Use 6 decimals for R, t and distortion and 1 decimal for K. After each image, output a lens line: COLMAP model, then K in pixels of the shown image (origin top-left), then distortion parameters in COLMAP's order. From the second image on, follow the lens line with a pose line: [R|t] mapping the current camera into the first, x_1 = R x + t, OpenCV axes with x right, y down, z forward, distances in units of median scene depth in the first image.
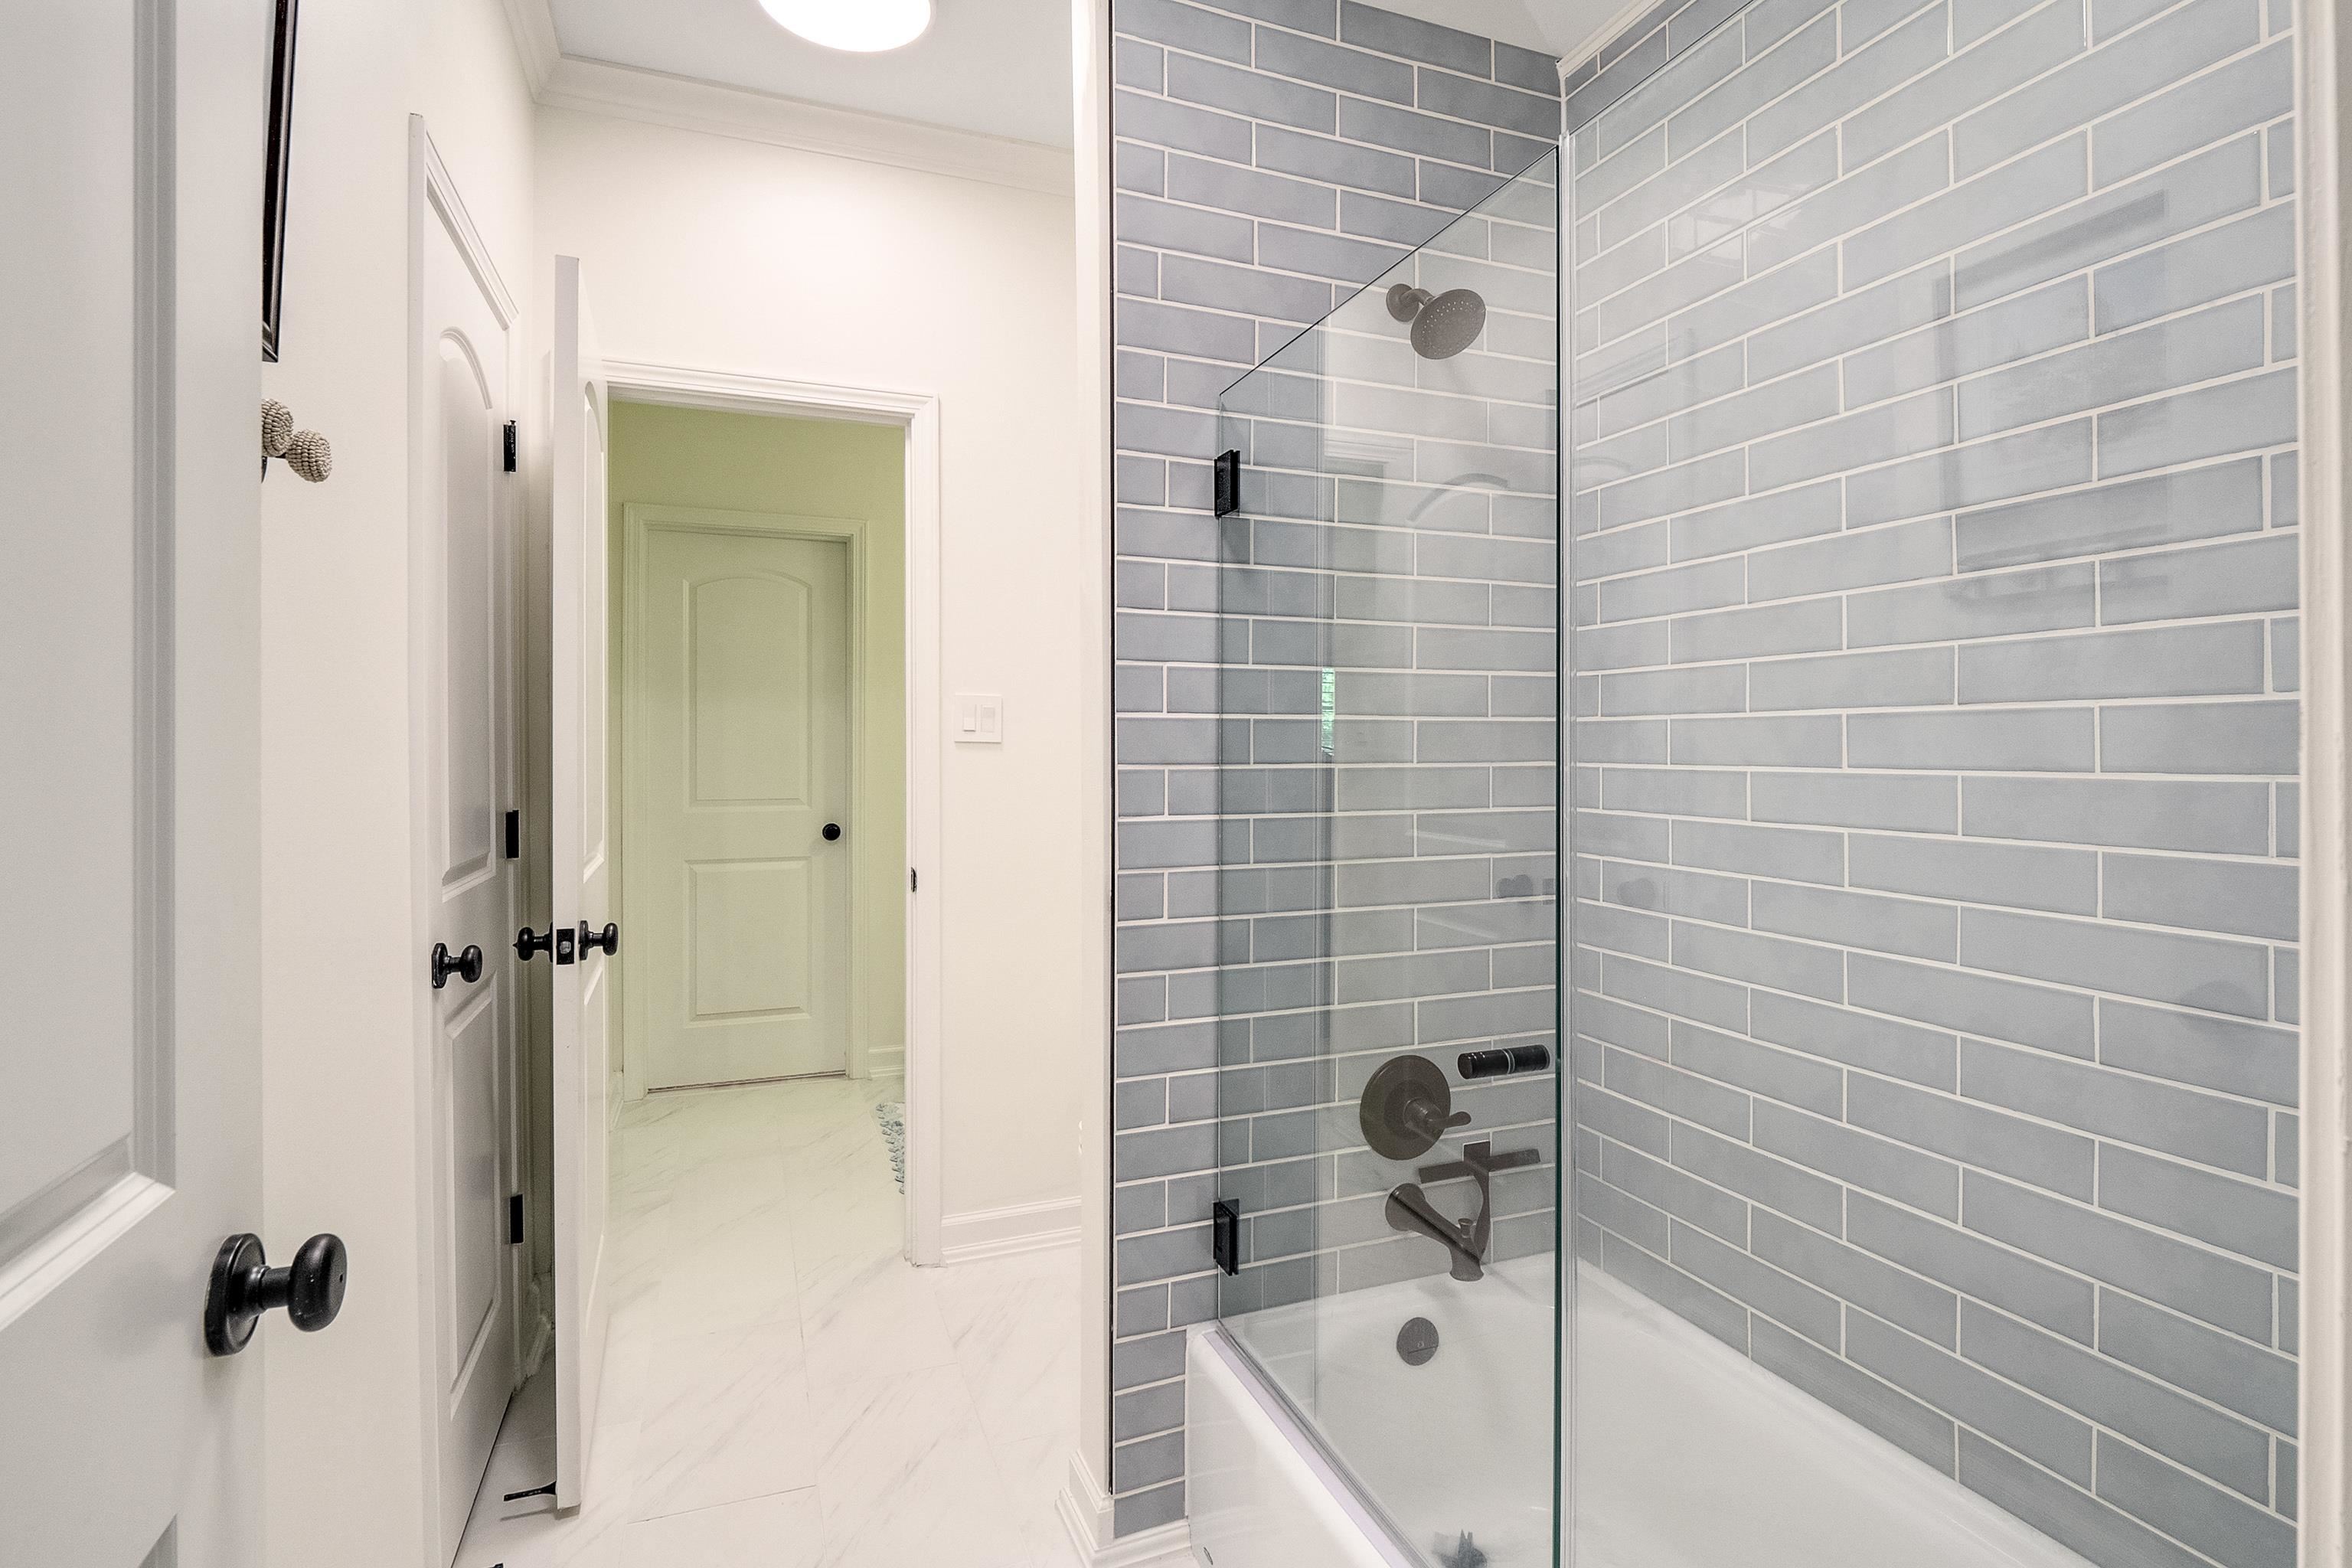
lens RADIAL K [[1110.5, 0, 1175.1], [0, 1110.5, 769.8], [0, 0, 1]] dist [-0.007655, -0.001053]
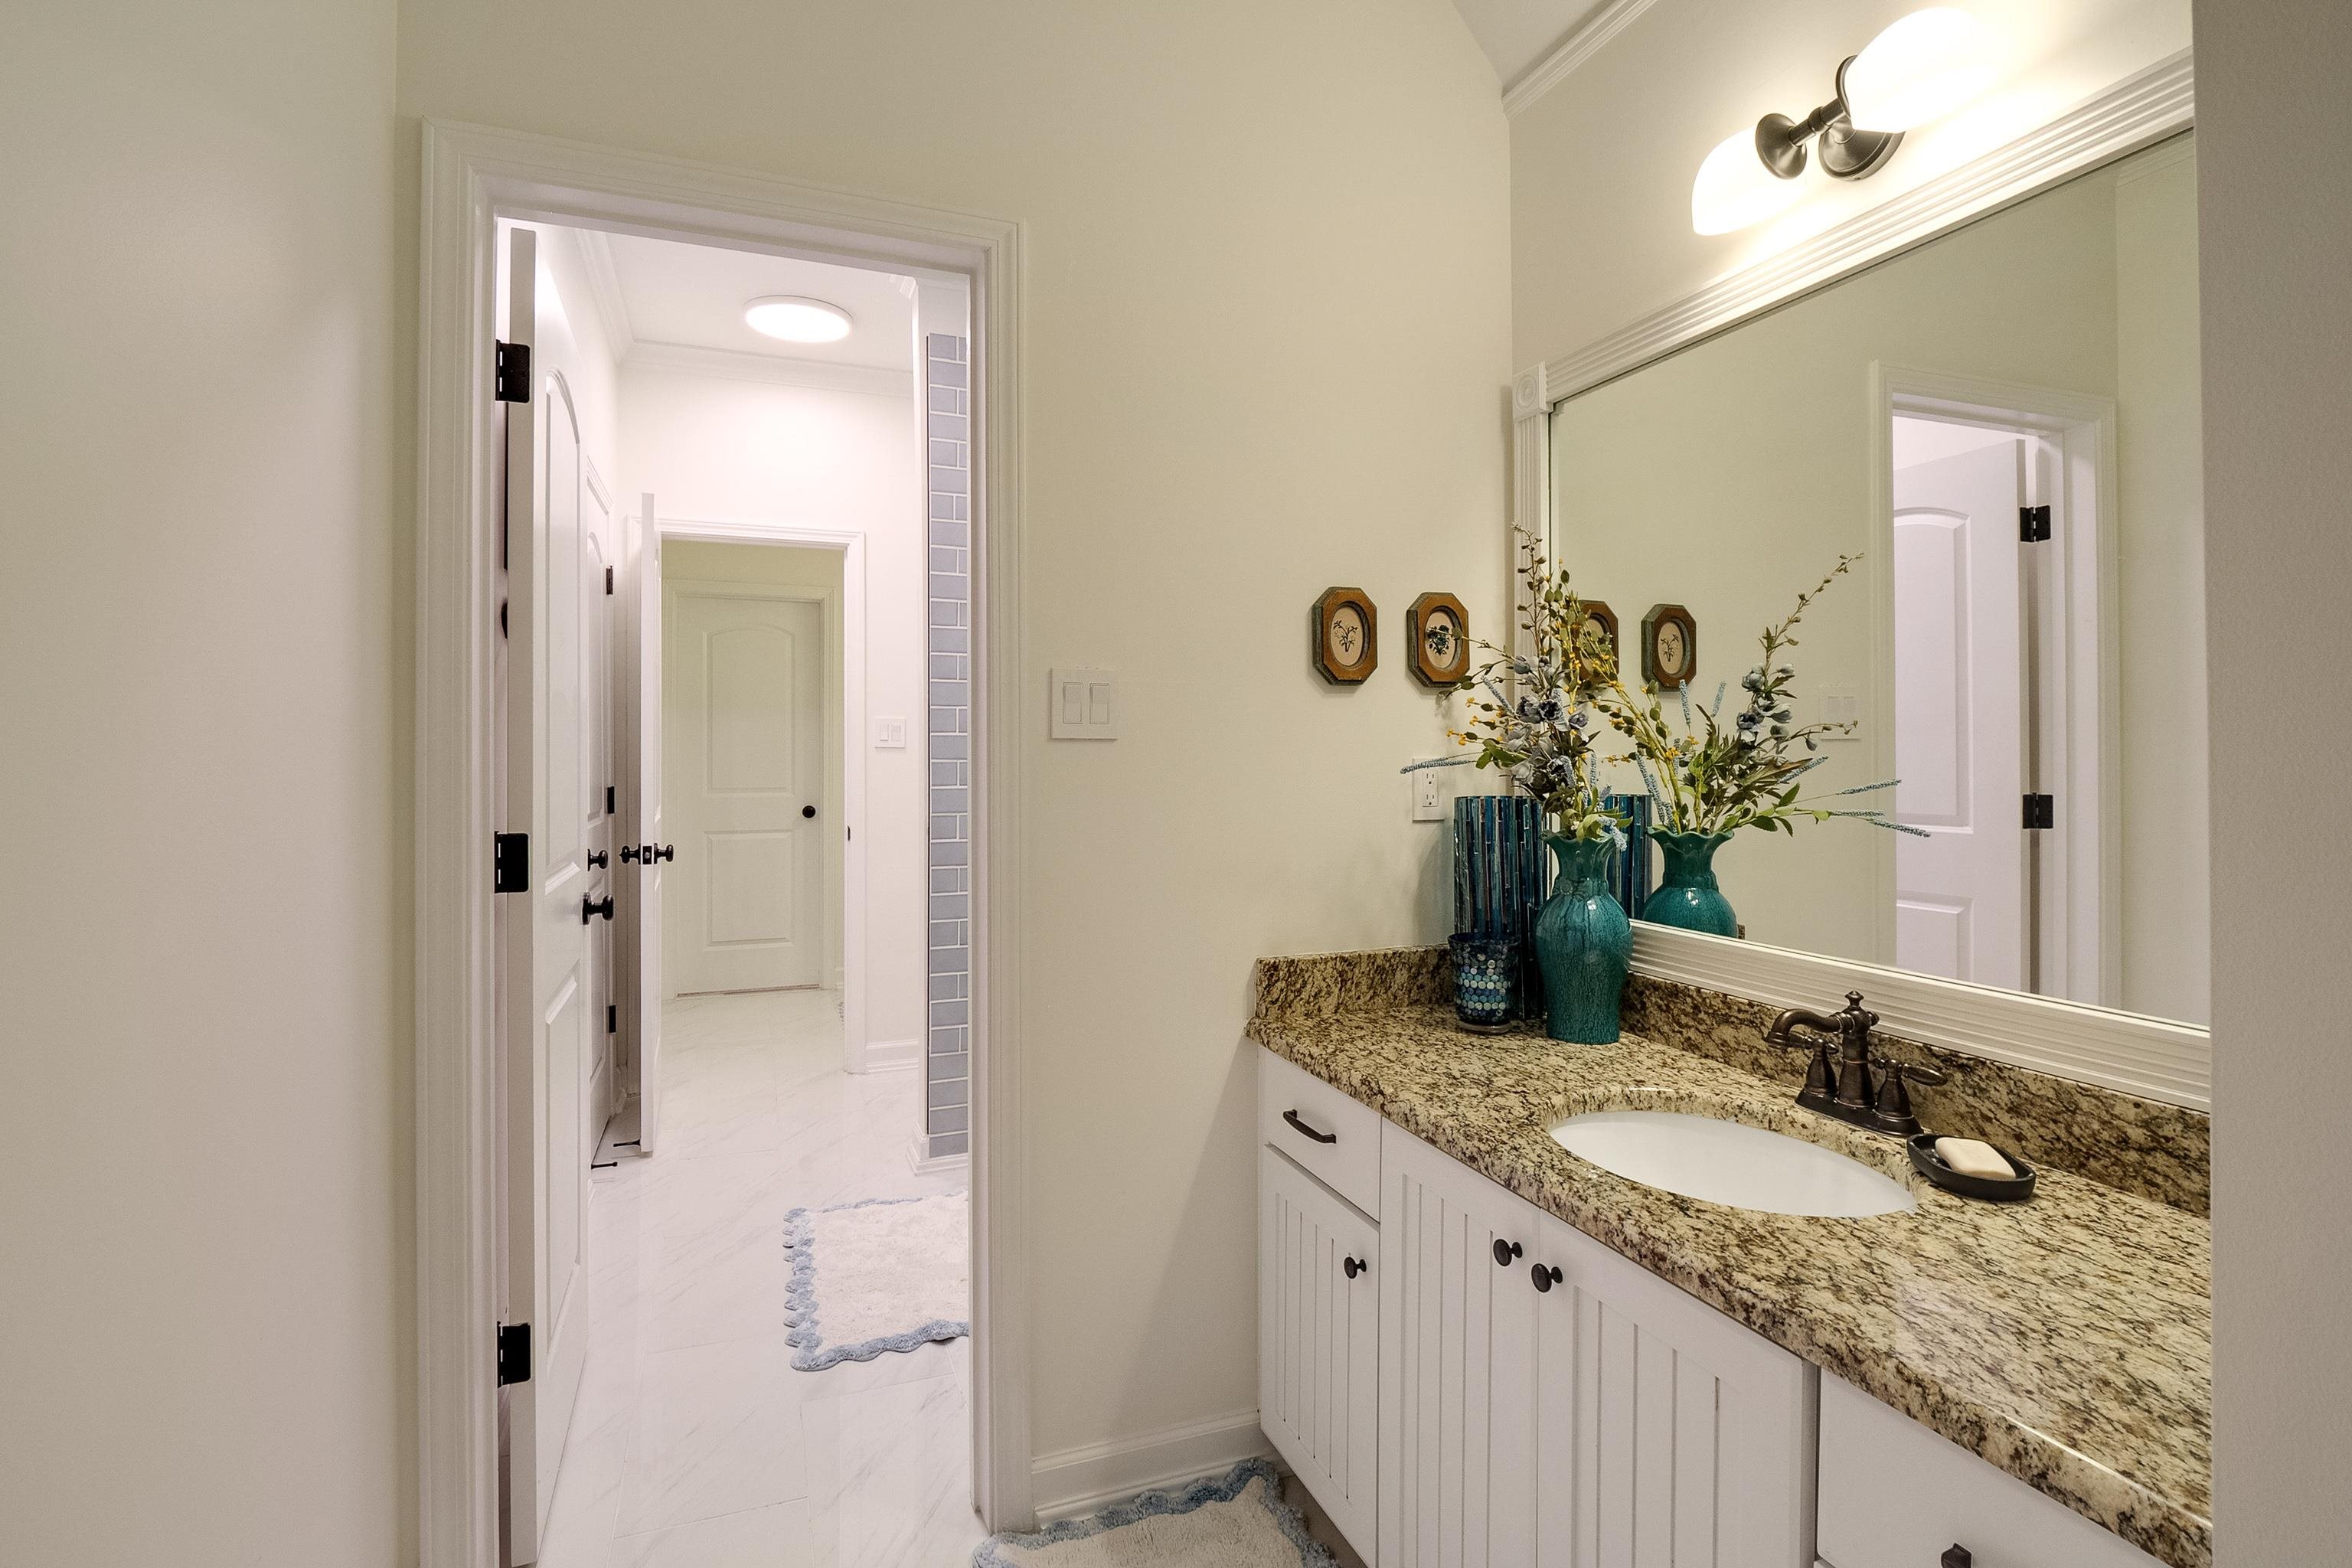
lens RADIAL K [[1110.5, 0, 1175.1], [0, 1110.5, 769.8], [0, 0, 1]] dist [-0.007655, -0.001053]
pose [[0.999974, -0.000156, -0.007257, 0.321670], [0.000130, 0.999993, -0.003671, 0.017233], [0.007257, 0.003670, 0.999967, -0.779560]]
